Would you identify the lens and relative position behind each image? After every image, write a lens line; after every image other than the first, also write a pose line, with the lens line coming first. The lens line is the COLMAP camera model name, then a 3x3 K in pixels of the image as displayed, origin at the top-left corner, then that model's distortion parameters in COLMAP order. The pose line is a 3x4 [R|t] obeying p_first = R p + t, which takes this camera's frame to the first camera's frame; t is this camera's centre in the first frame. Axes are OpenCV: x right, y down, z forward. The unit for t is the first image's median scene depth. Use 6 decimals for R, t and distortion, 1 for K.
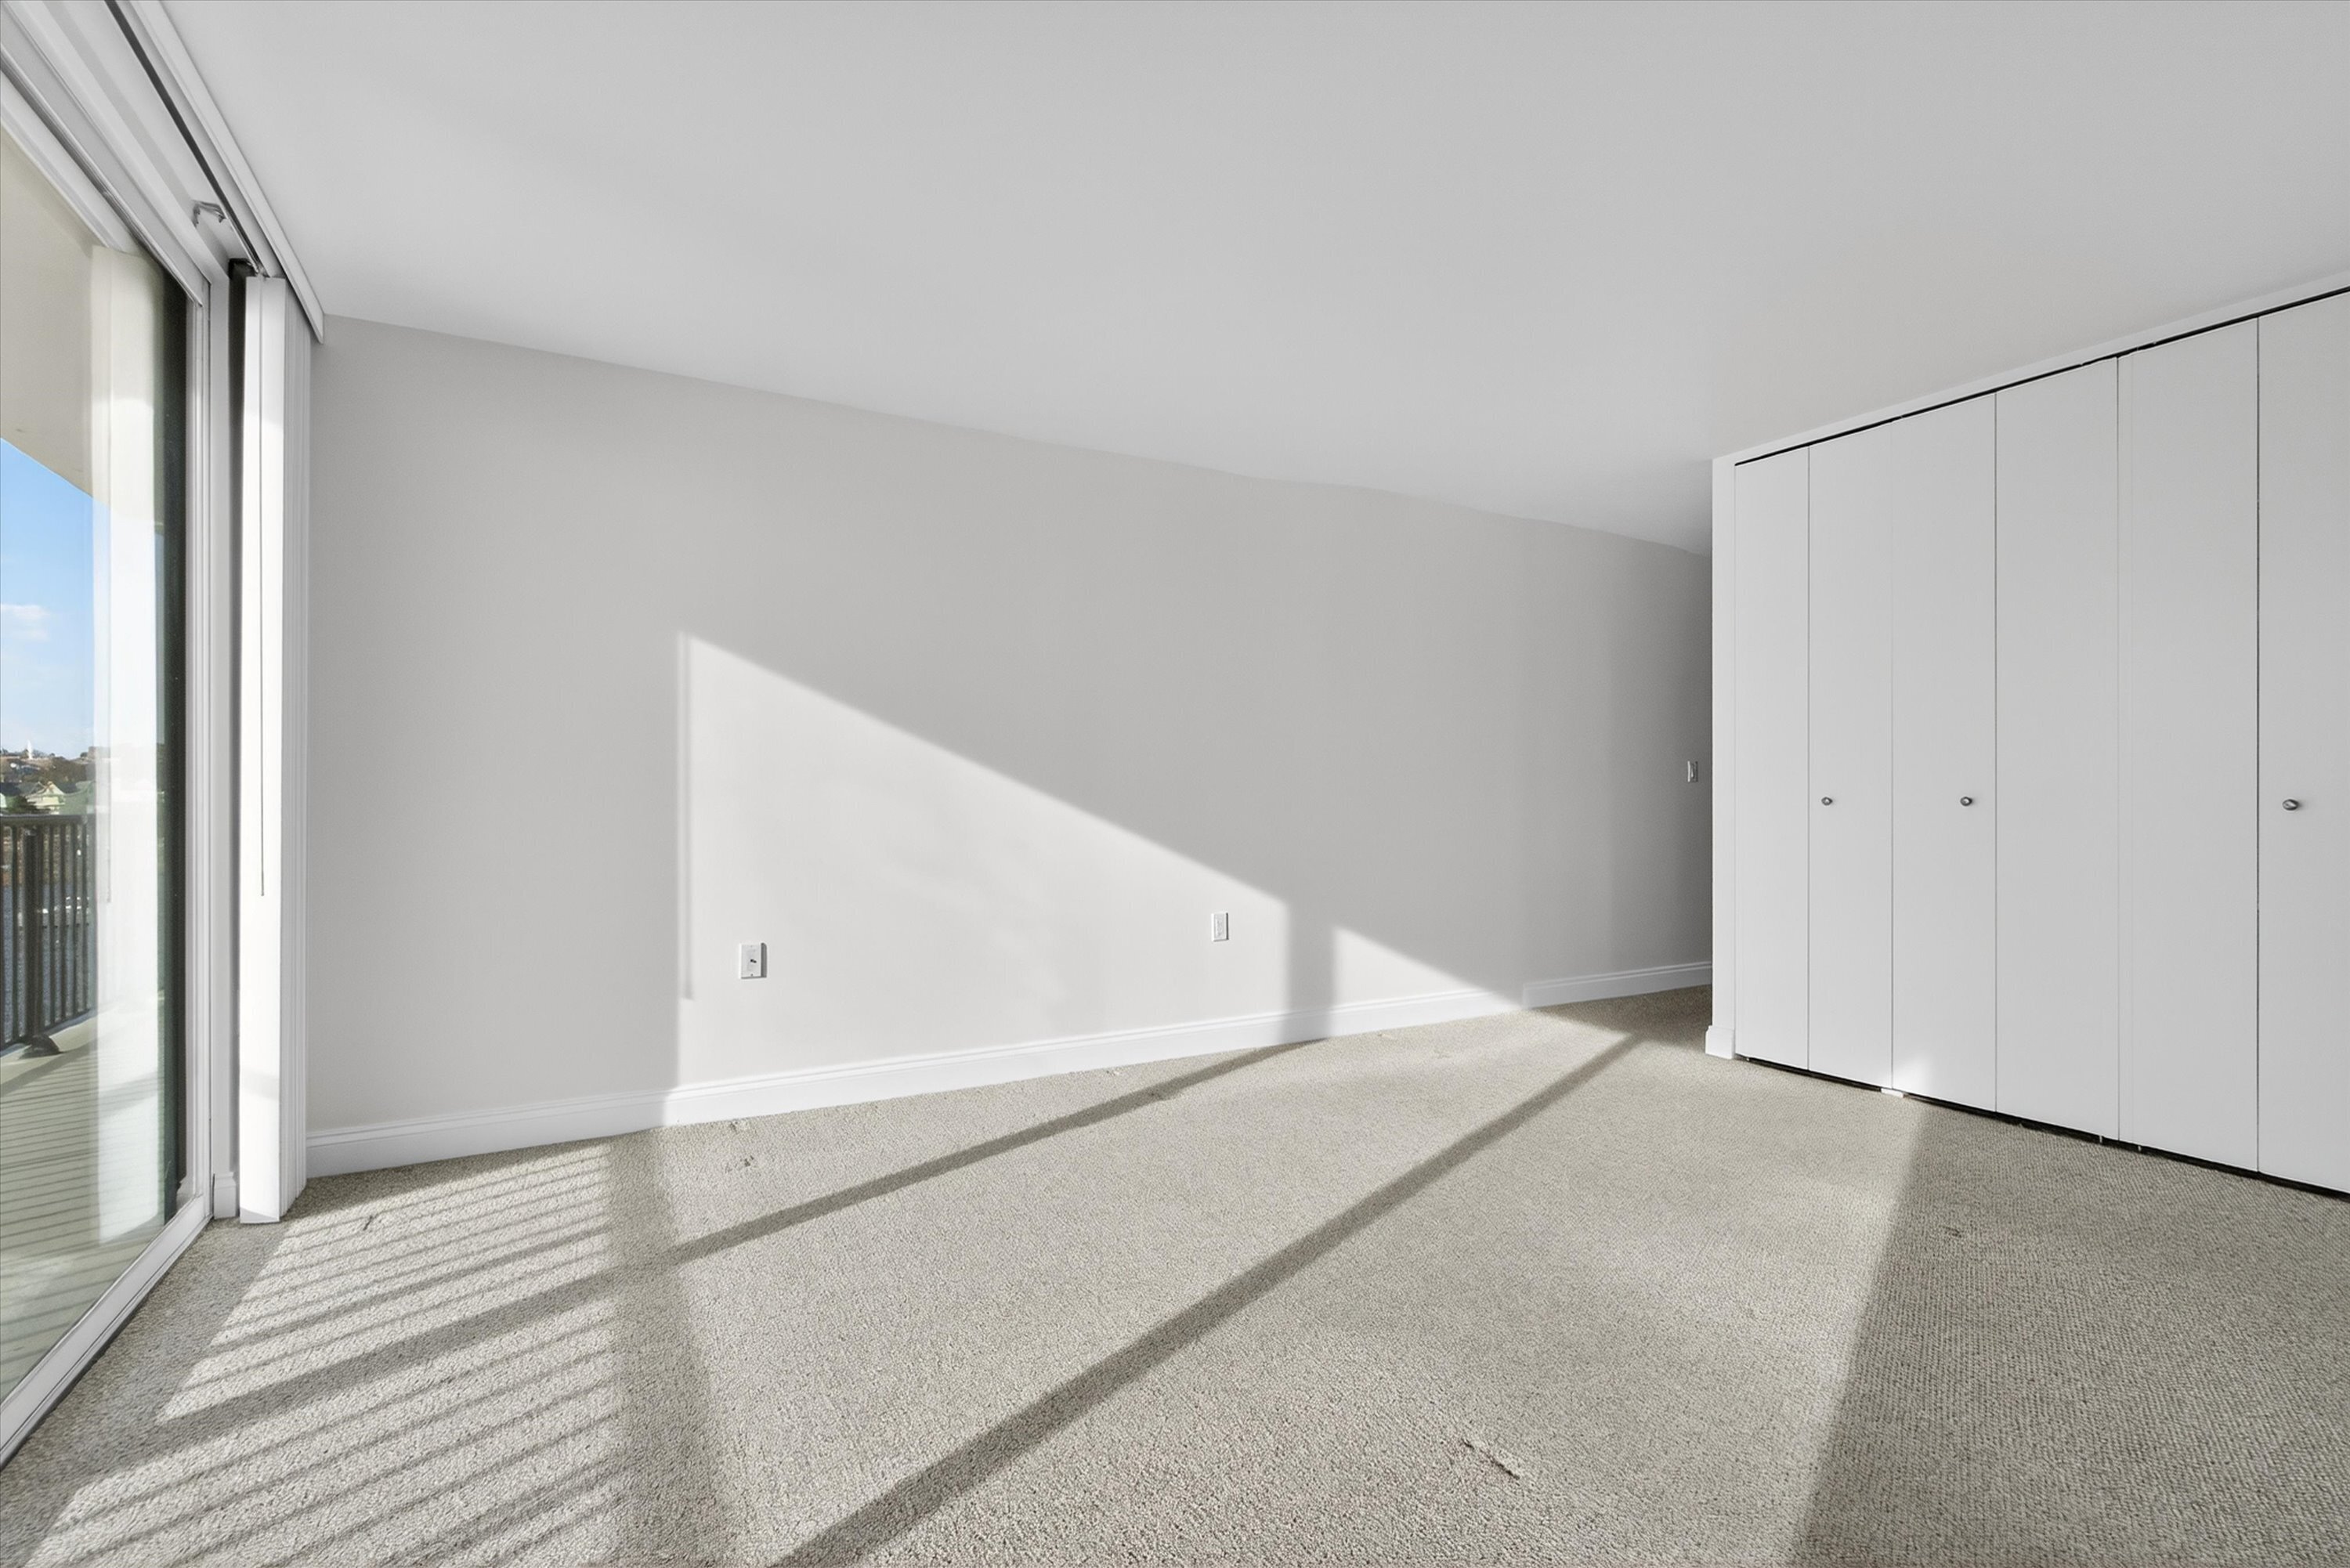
lens RADIAL K [[1079.9, 0, 1175.0], [0, 1079.9, 784.0], [0, 0, 1]] dist [-0.003450, -0.000779]
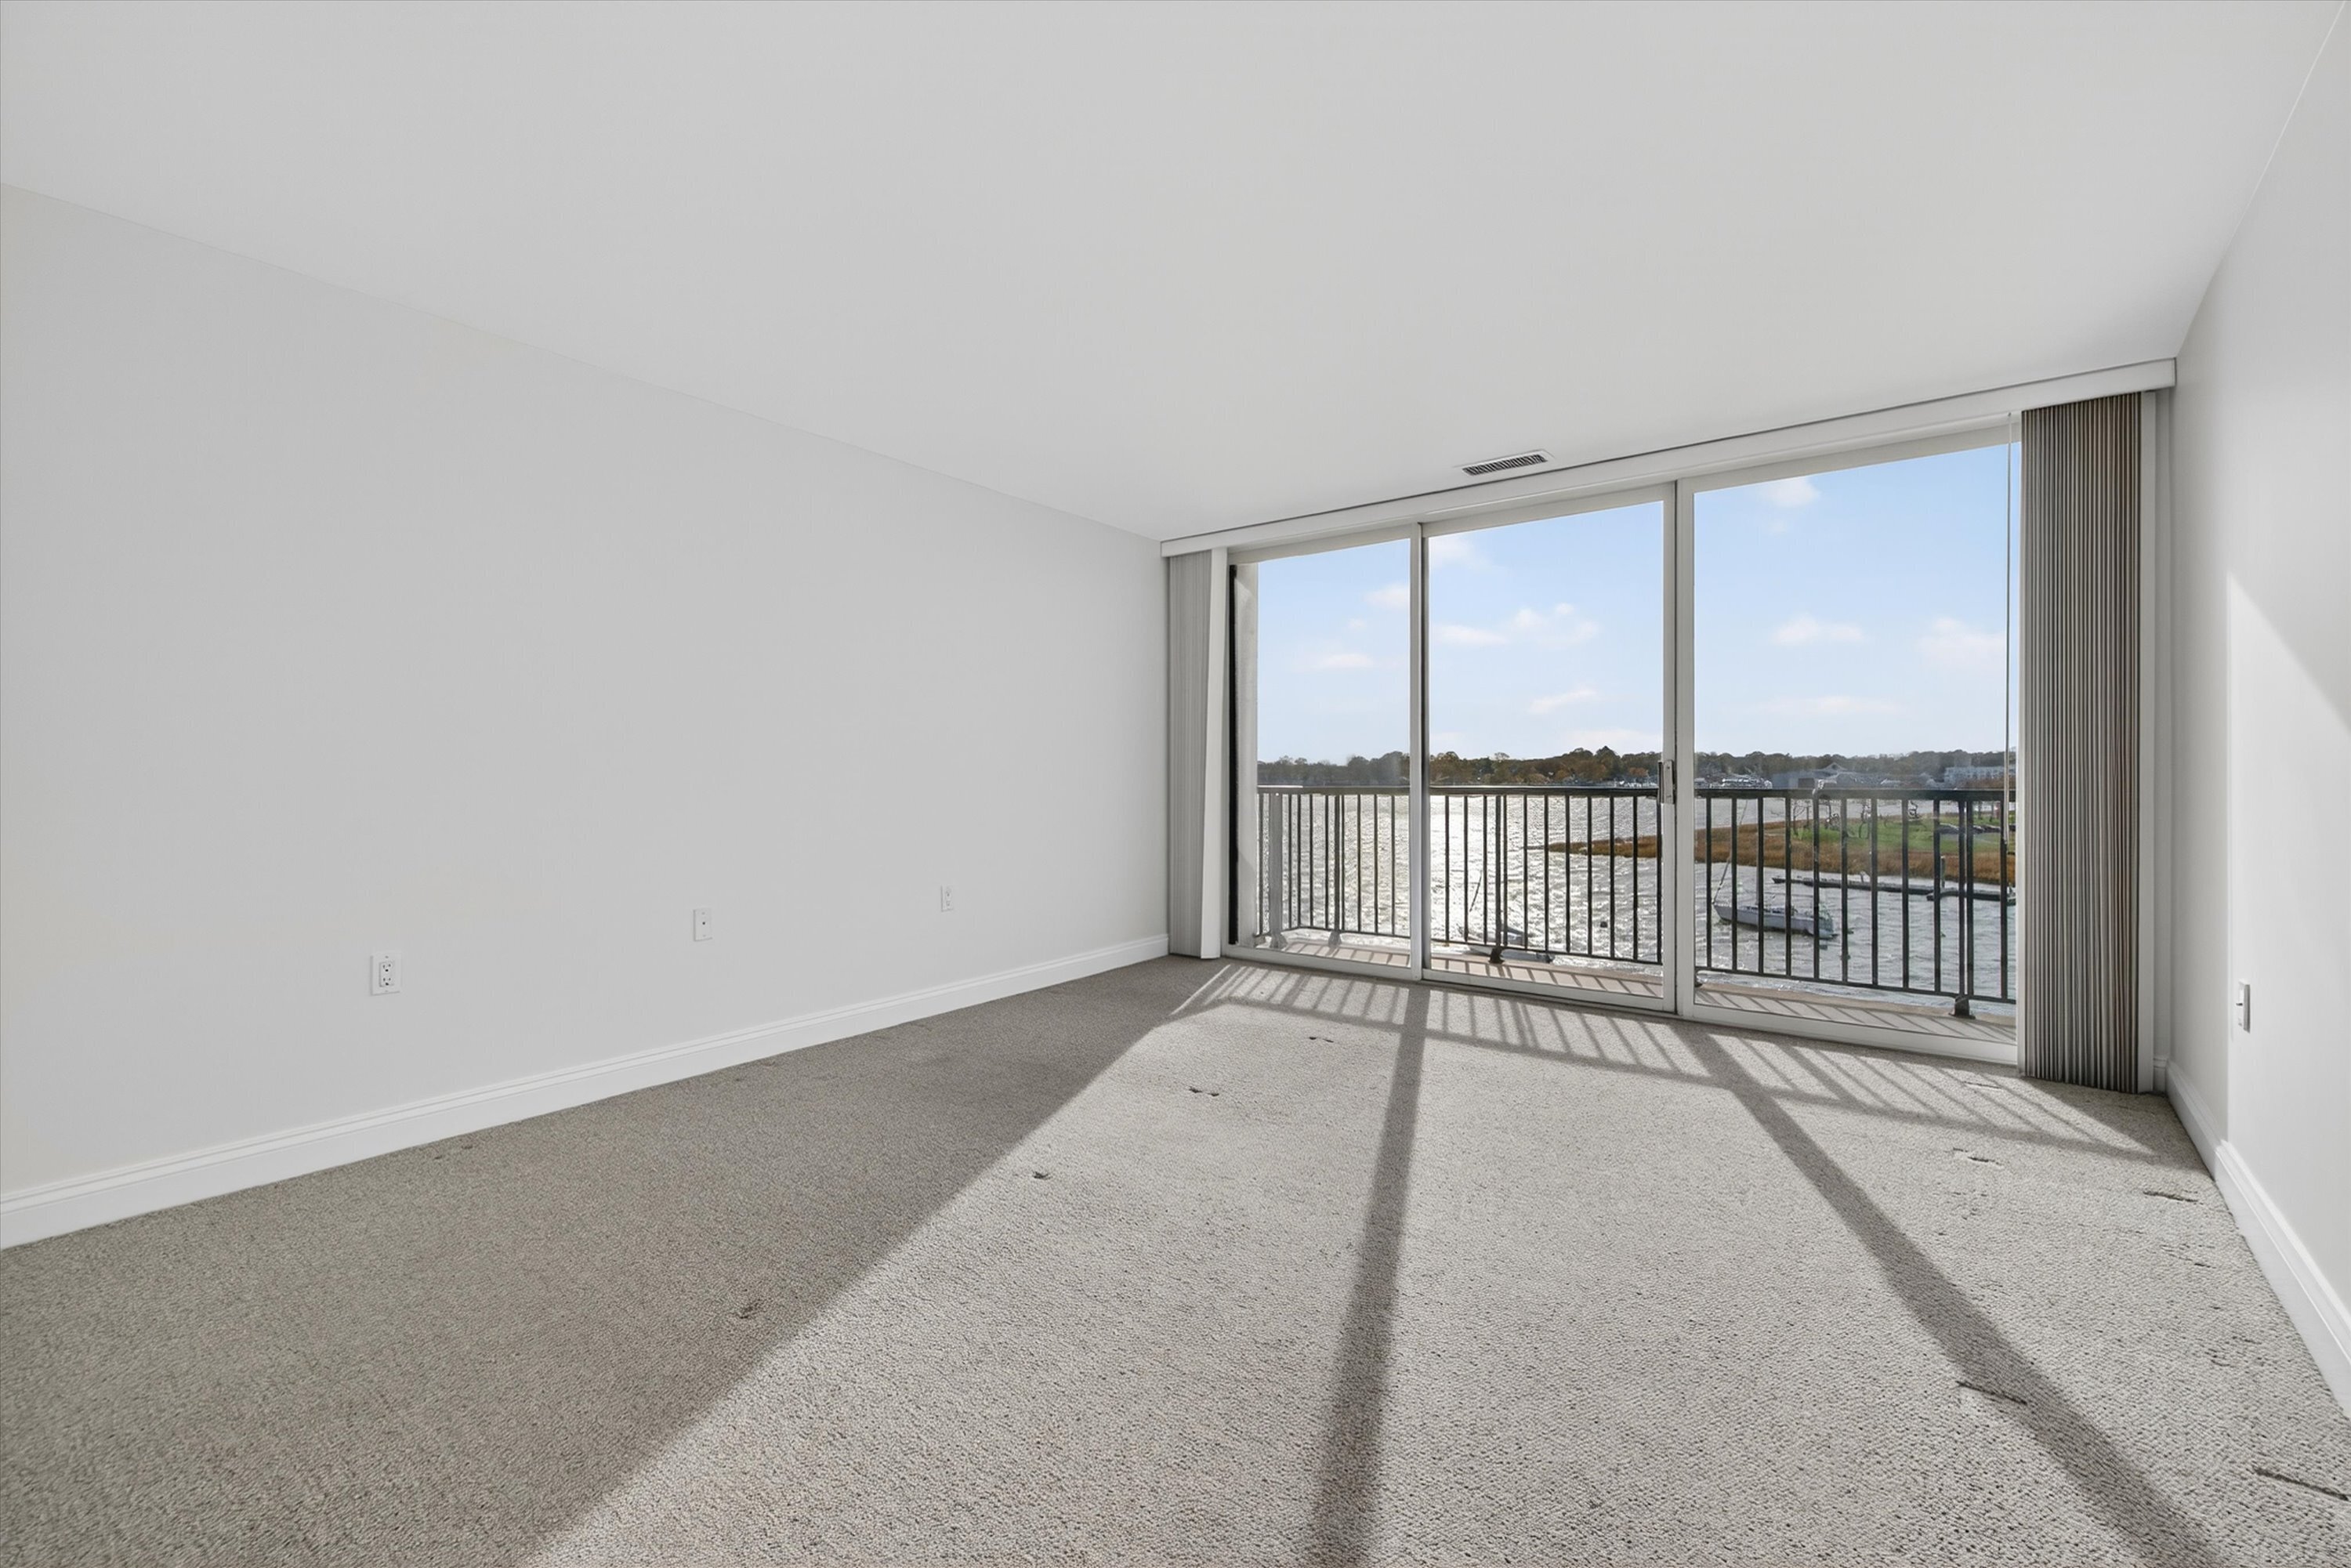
lens RADIAL K [[1016.5, 0, 1175.5], [0, 1016.5, 784.0], [0, 0, 1]] dist [-0.000246, -0.000275]
pose [[-0.923006, 0.000855, -0.384786, 0.546371], [-0.002139, 0.999971, 0.007354, 0.014154], [0.384781, 0.007610, -0.922977, 1.400463]]
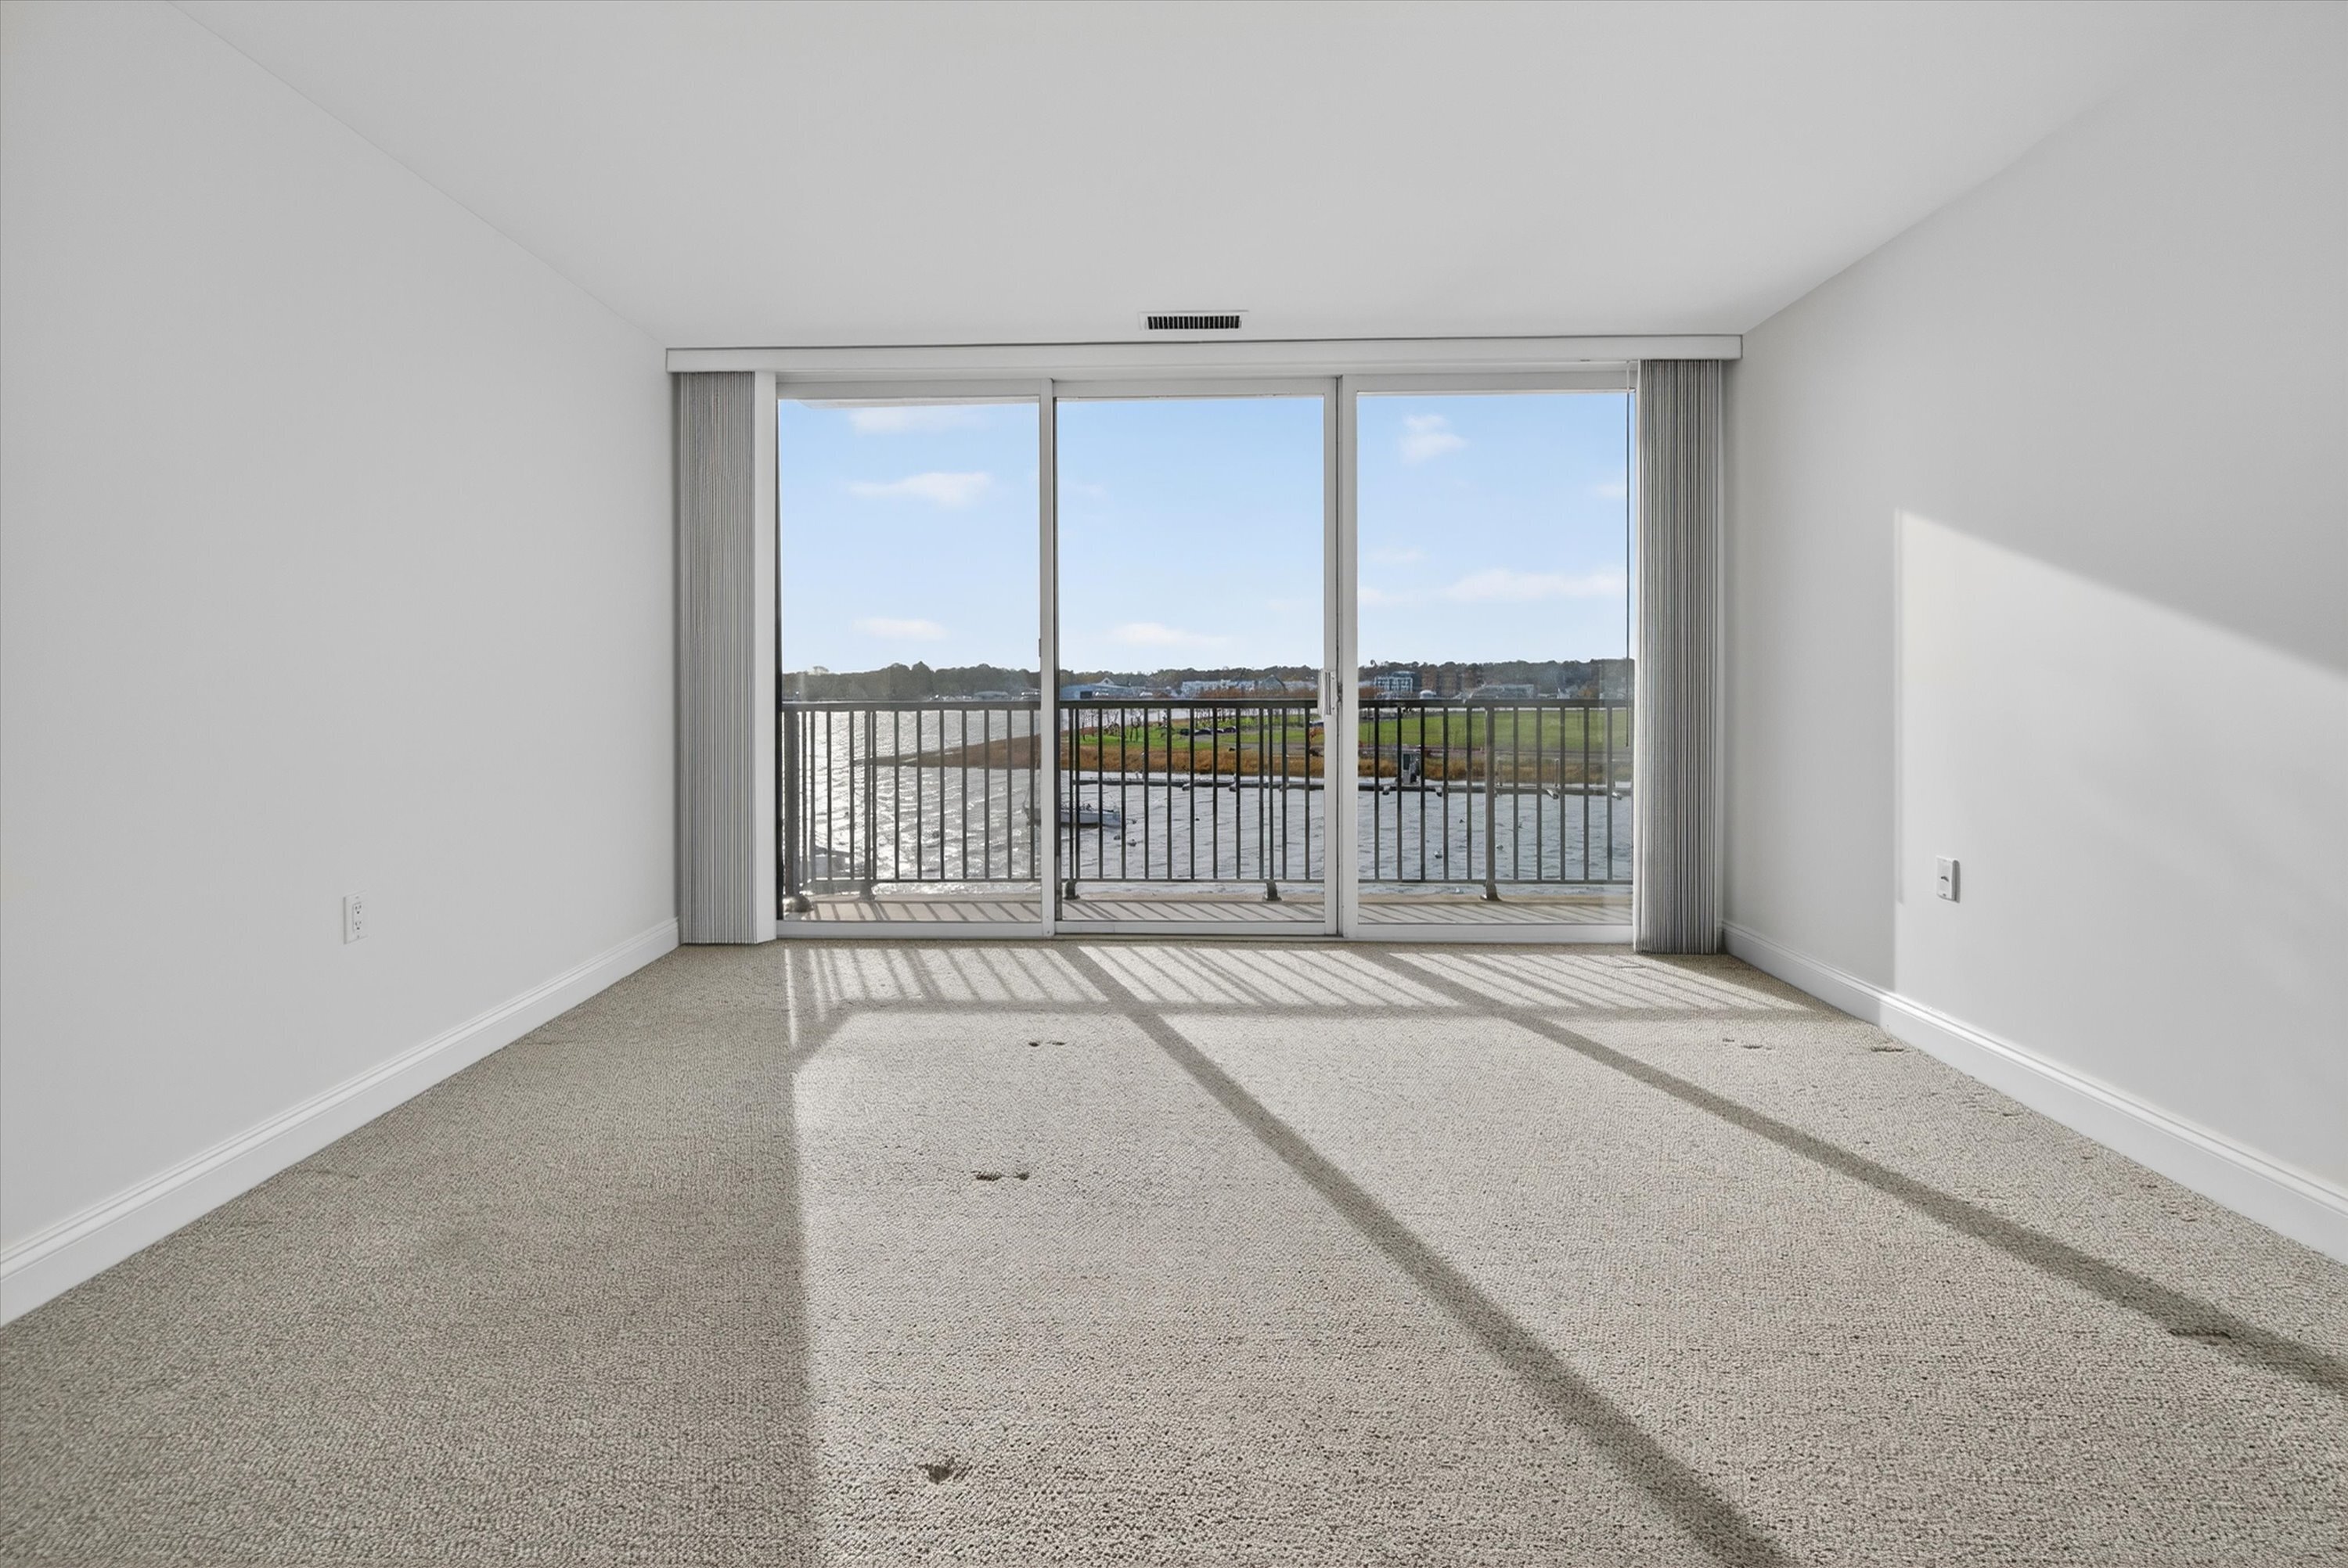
lens RADIAL K [[1029.8, 0, 1165.6], [0, 1029.8, 699.6], [0, 0, 1]] dist [-0.001816, -0.000268]
pose [[-0.514891, 0.008047, -0.857218, 0.638323], [0.001663, 0.999963, 0.008388, 0.016755], [0.857254, 0.002894, -0.514885, 0.923058]]
